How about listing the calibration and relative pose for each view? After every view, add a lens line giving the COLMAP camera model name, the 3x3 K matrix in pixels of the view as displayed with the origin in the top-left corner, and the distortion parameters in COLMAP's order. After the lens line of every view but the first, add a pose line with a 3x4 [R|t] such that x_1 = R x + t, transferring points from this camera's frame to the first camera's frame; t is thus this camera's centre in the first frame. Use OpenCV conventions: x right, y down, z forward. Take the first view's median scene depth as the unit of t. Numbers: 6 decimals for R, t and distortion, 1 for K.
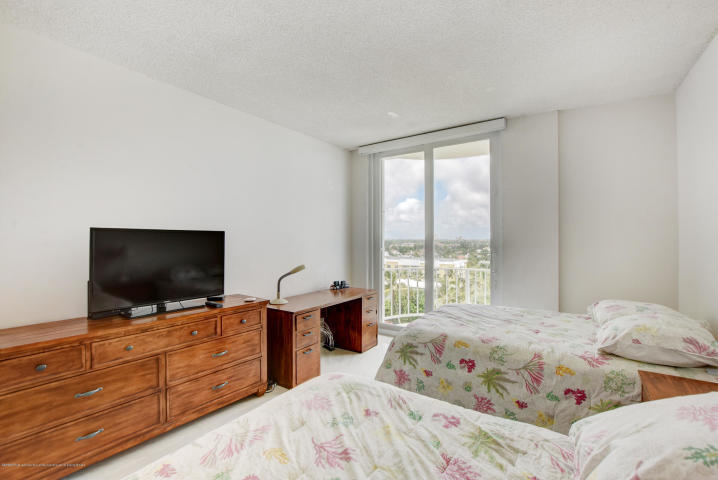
lens RADIAL K [[325.2, 0, 359.0], [0, 325.2, 240.0], [0, 0, 1]] dist [-0.003265, -0.000764]
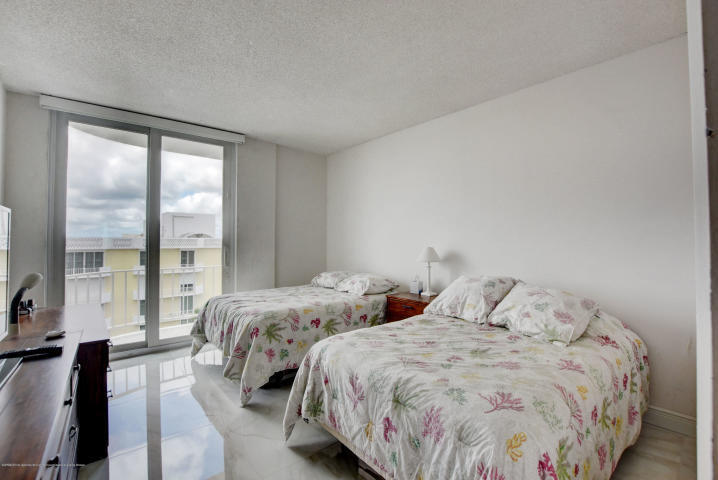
lens RADIAL K [[314.6, 0, 369.9], [0, 314.6, 240.5], [0, 0, 1]] dist [-0.002000, -0.000414]
pose [[0.282589, -0.005157, 0.959227, -0.872862], [0.005391, 0.999978, 0.003788, 0.017064], [-0.959226, 0.004100, 0.282611, 0.361696]]
